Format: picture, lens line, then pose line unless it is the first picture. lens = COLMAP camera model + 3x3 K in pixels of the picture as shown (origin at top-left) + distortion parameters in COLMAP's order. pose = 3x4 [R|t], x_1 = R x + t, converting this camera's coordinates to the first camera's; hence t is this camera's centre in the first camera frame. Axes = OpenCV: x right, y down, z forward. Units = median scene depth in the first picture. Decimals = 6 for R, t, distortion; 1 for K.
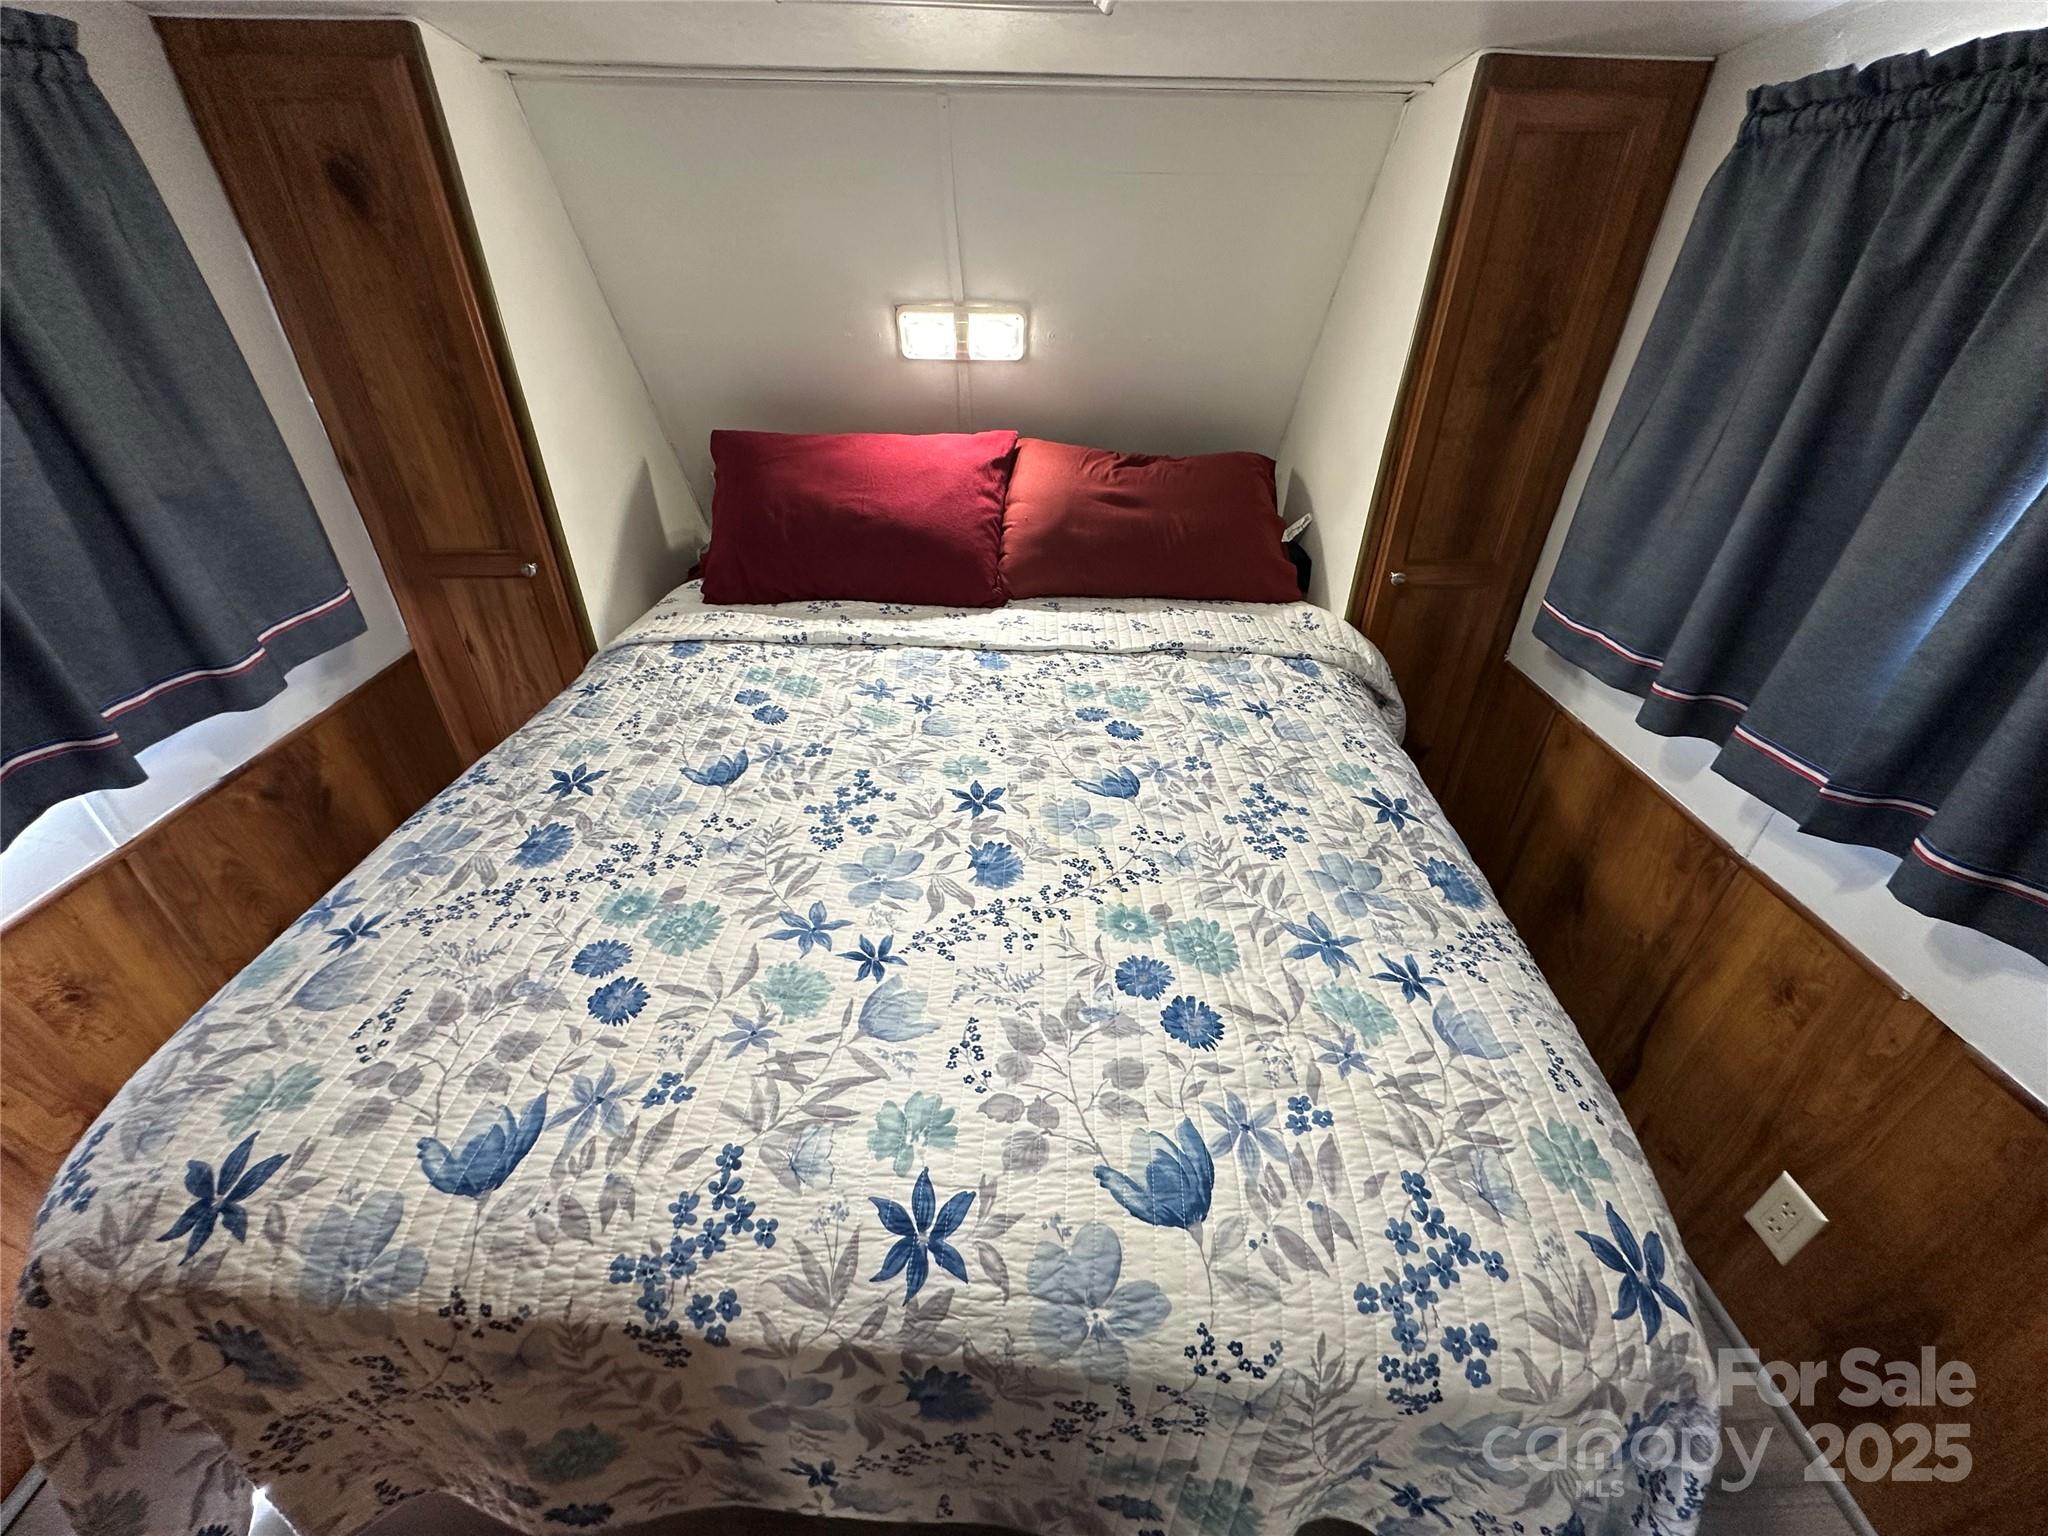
lens RADIAL K [[820.1, 0, 1025.2], [0, 820.1, 766.1], [0, 0, 1]] dist [-0.006817, 0.002103]
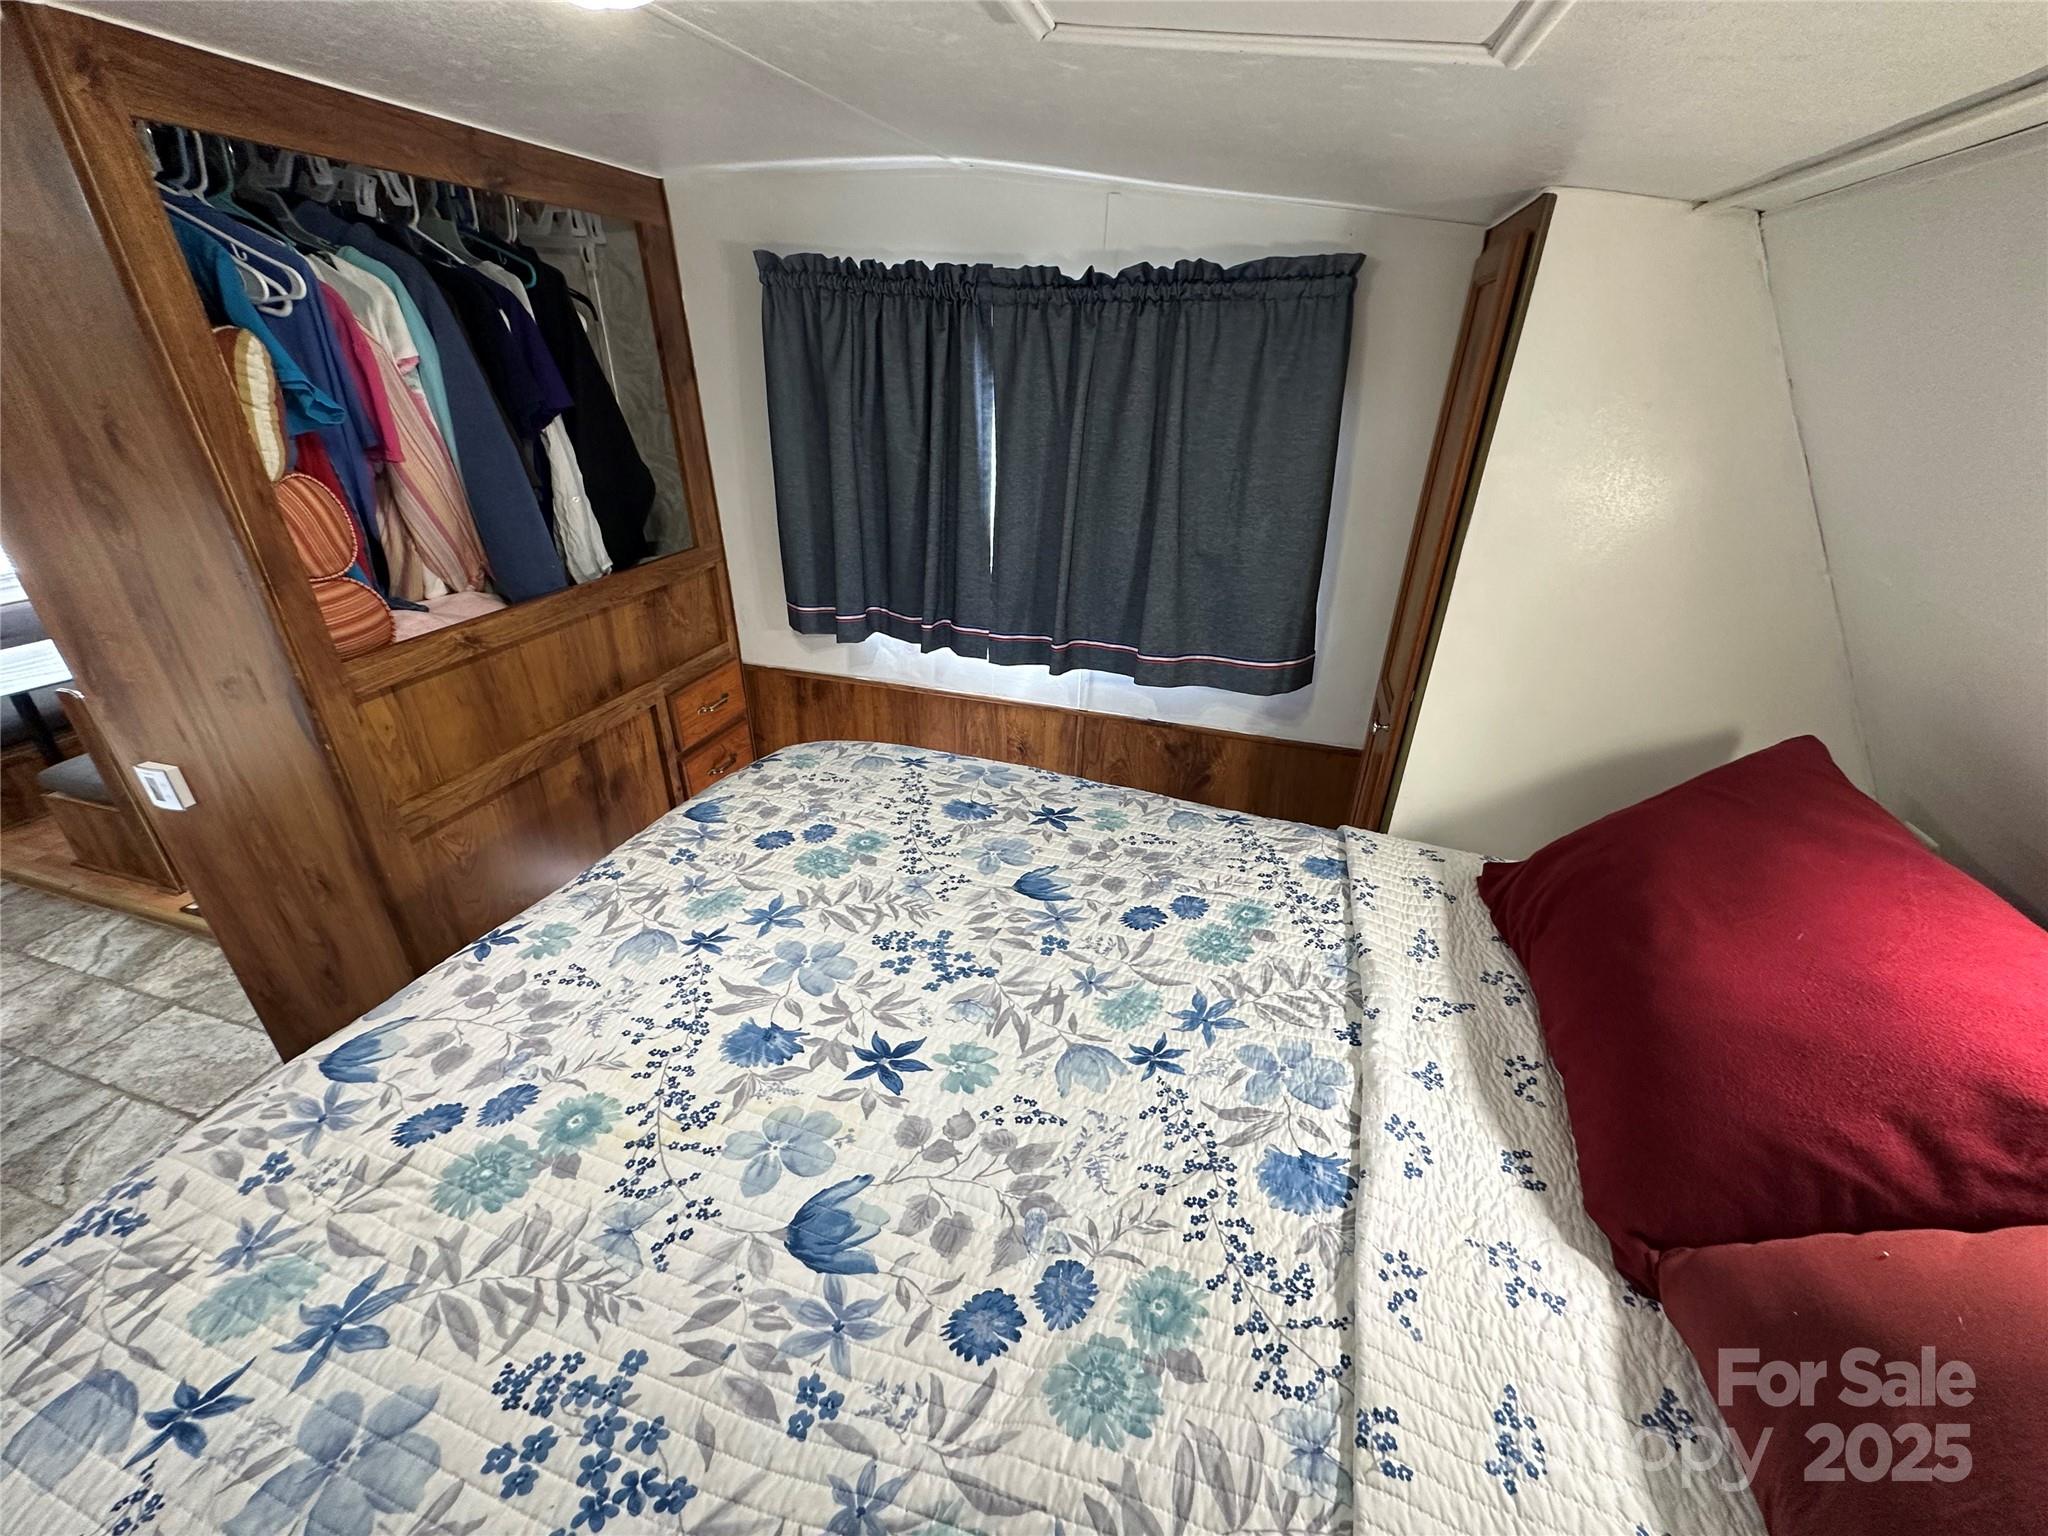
lens RADIAL K [[820.1, 0, 1025.2], [0, 820.1, 766.1], [0, 0, 1]] dist [-0.006817, 0.002103]
pose [[-0.309216, 0.411120, -0.857535, 0.506935], [-0.536293, 0.669282, 0.514248, -0.686570], [0.785351, 0.618903, 0.013528, 0.991382]]
